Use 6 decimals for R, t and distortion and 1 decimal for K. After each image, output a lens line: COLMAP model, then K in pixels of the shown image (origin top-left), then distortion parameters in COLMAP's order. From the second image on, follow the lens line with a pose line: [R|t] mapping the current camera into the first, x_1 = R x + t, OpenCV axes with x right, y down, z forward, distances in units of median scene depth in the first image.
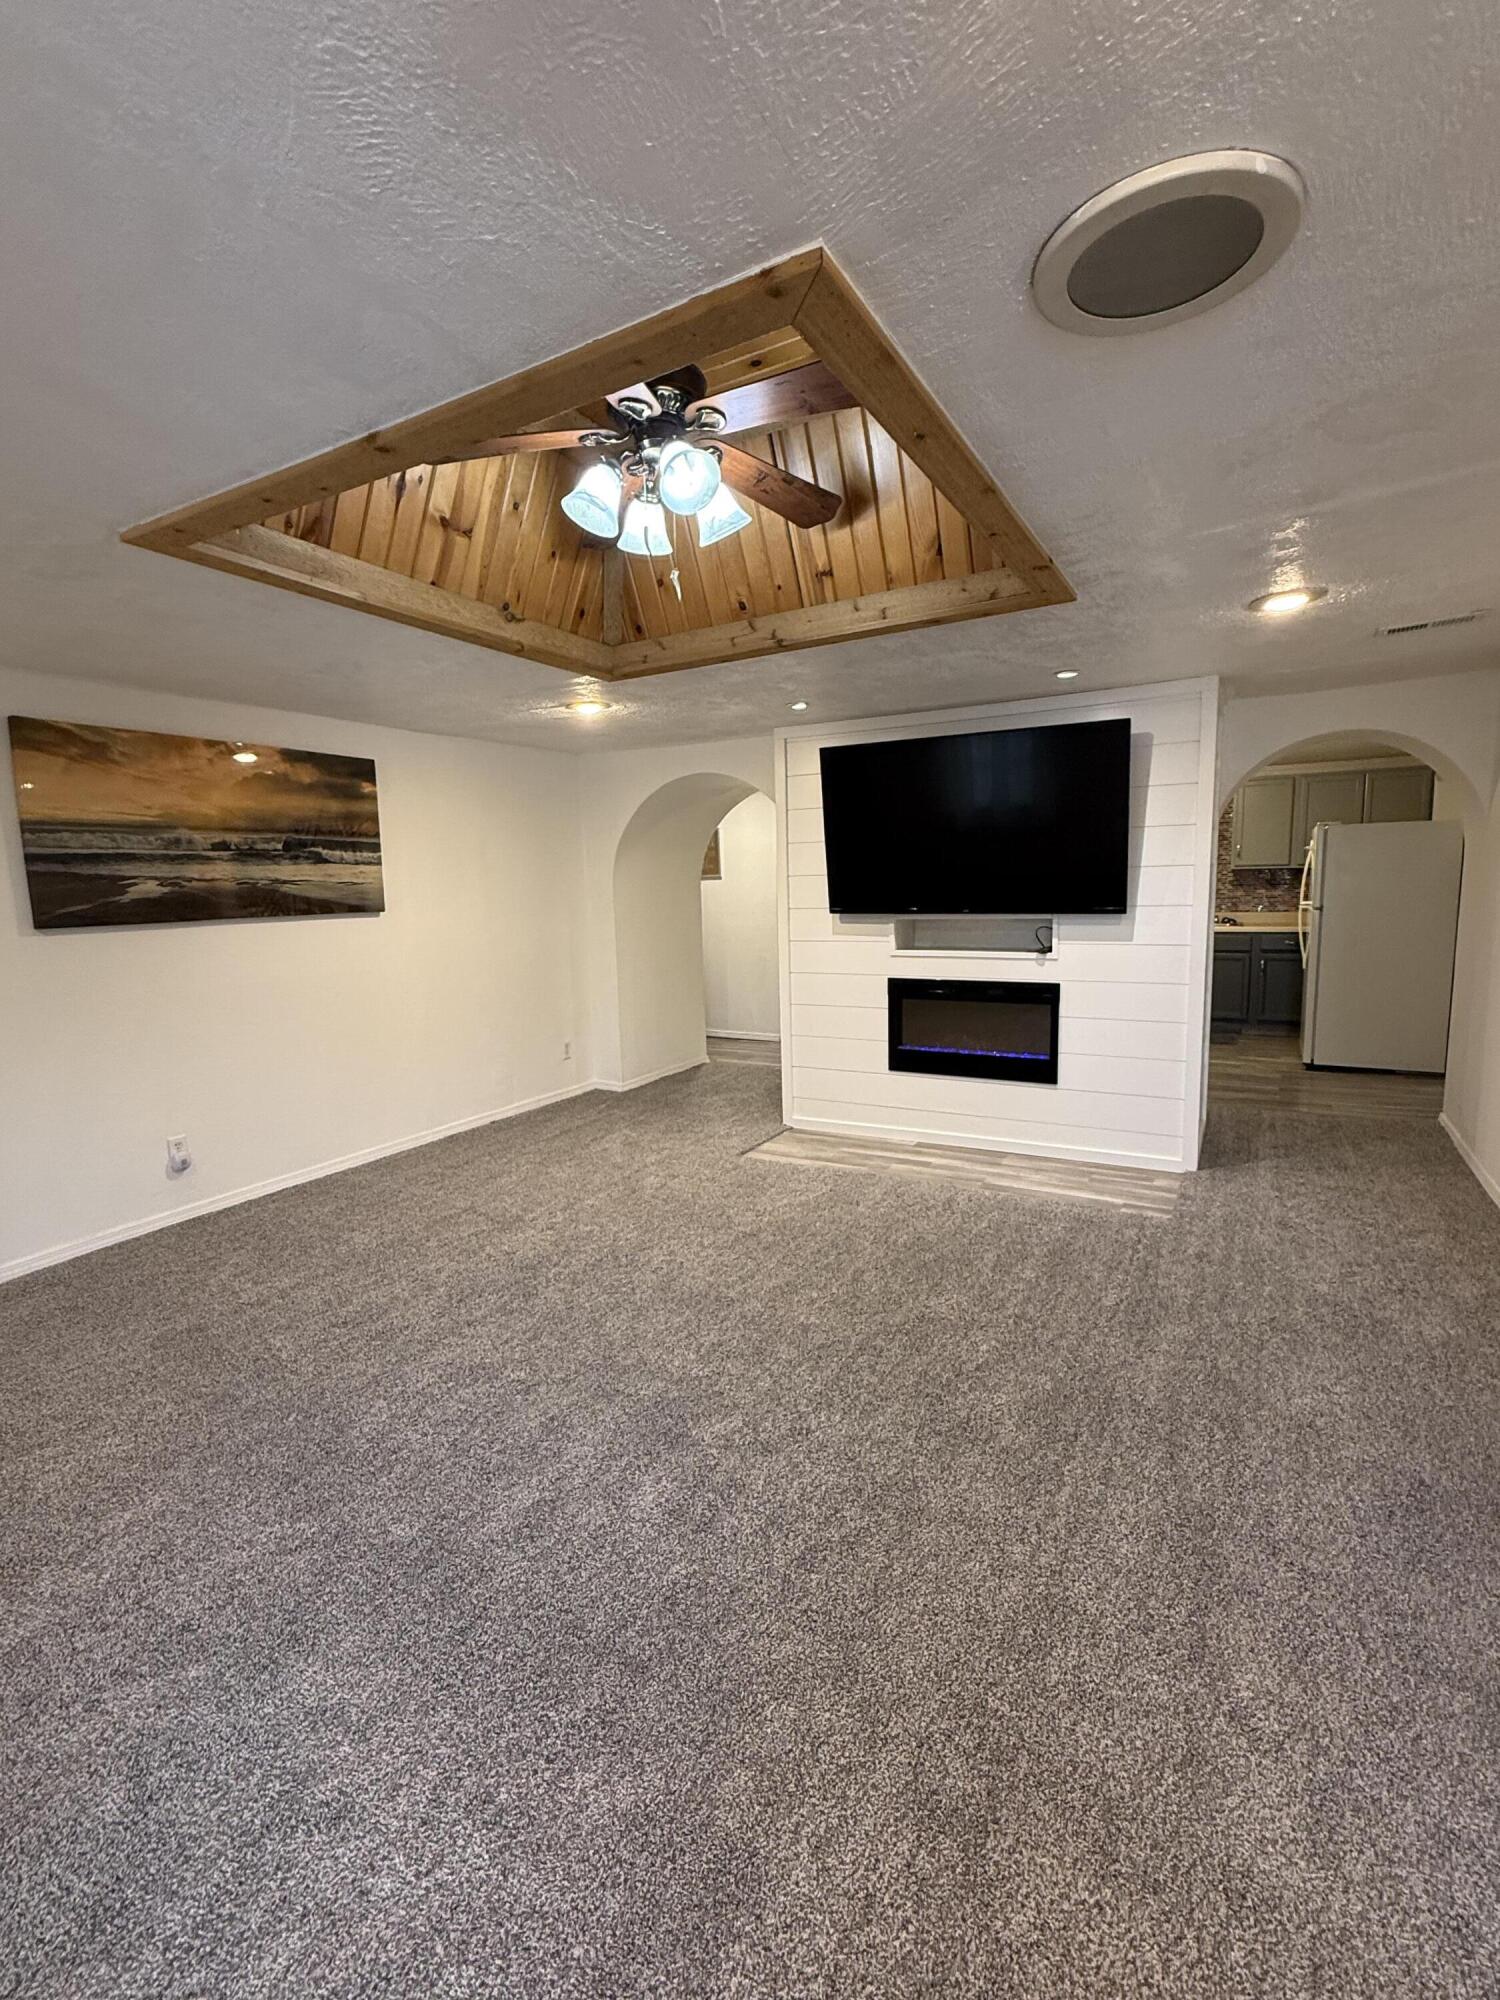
lens RADIAL K [[893.9, 0, 740.0], [0, 893.9, 987.8], [0, 0, 1]] dist [-0.000501, -0.000015]
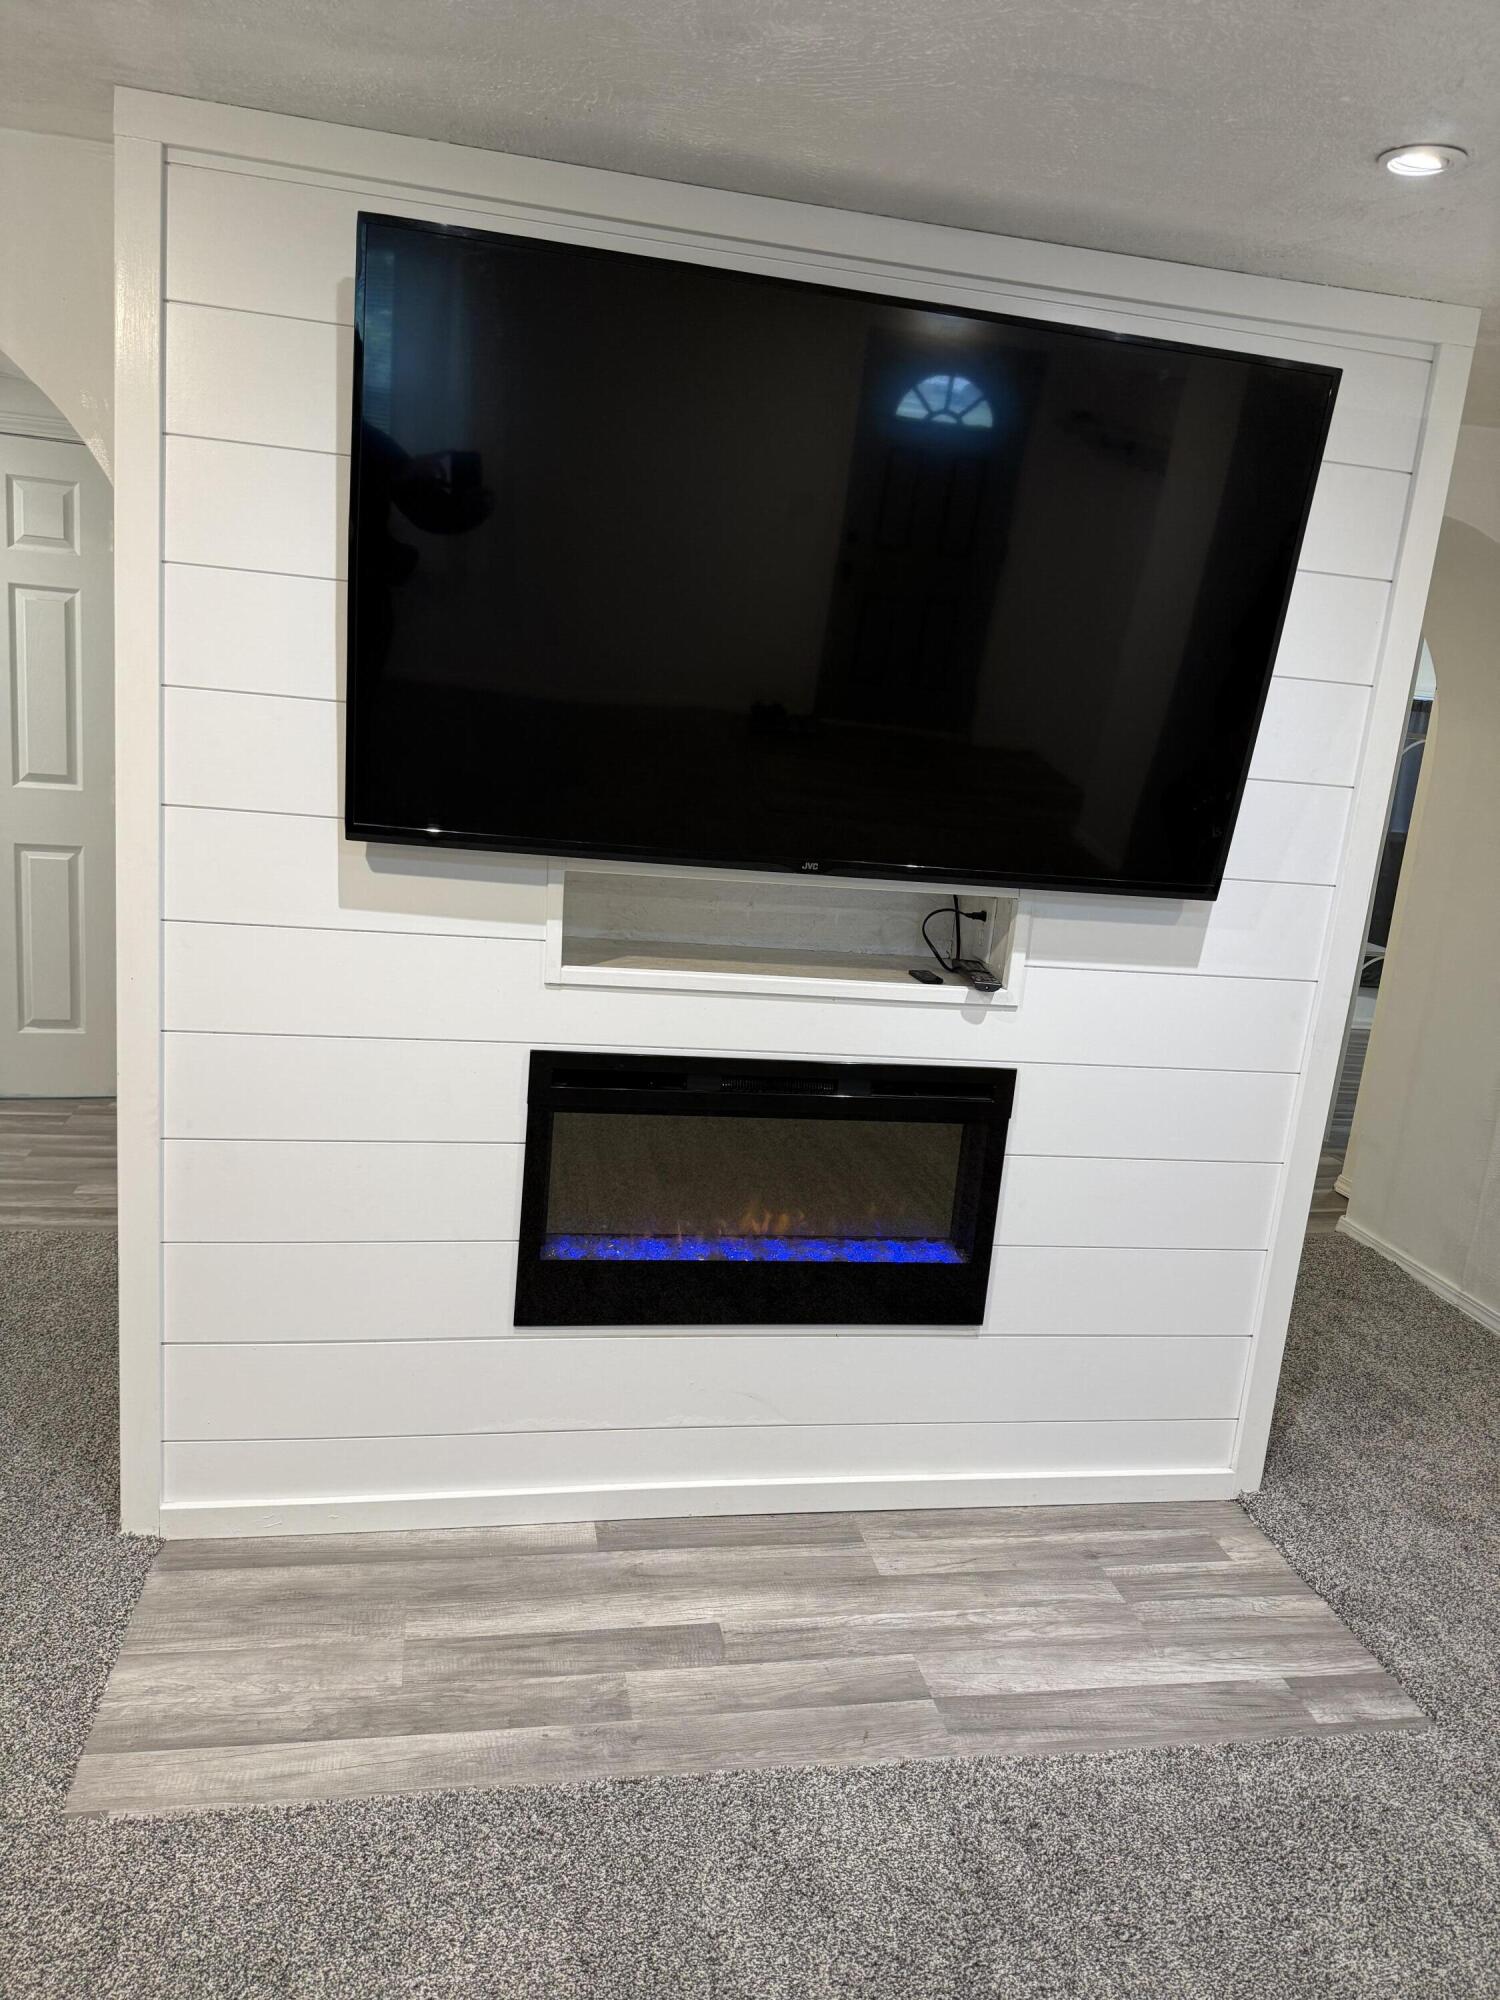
lens RADIAL K [[1401.3, 0, 755.5], [0, 1401.3, 989.9], [0, 0, 1]] dist [0.011389, -0.026965]
pose [[0.751014, -0.039934, 0.659078, -0.109878], [-0.031385, 0.994882, 0.096044, -0.090737], [-0.659540, -0.092816, 0.745917, 0.630858]]
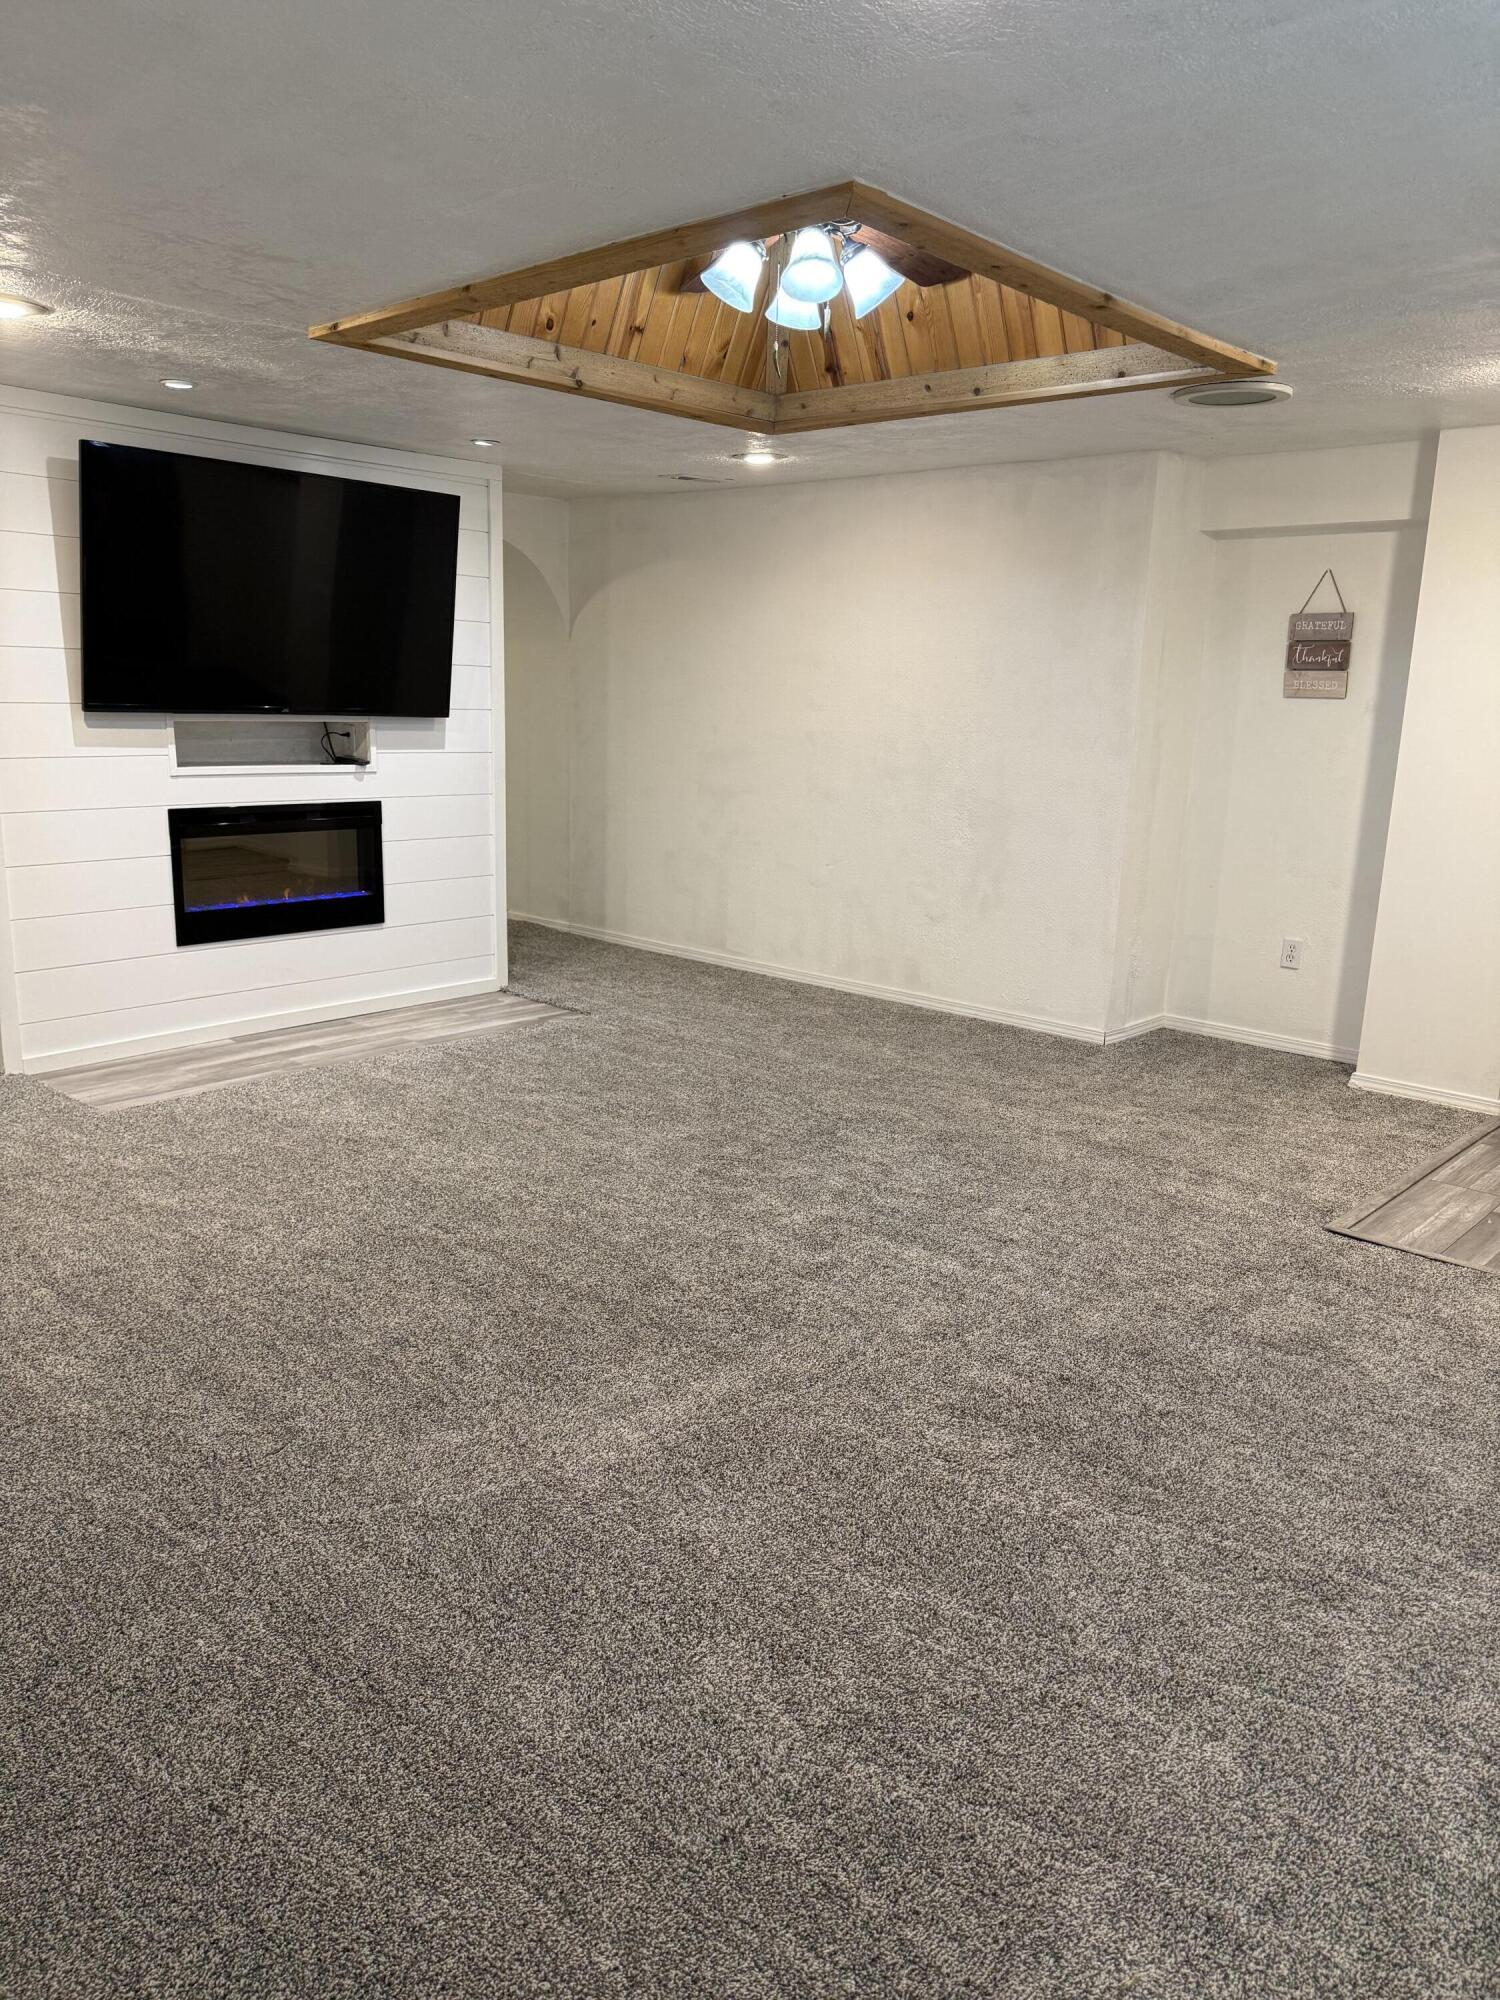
lens RADIAL K [[1401.3, 0, 764.7], [0, 1401.3, 991.5], [0, 0, 1]] dist [0.011389, -0.026965]
pose [[0.200453, -0.173484, 0.964221, -0.860413], [0.077061, 0.983939, 0.161012, -0.012706], [-0.976668, 0.042028, 0.210602, 0.375343]]
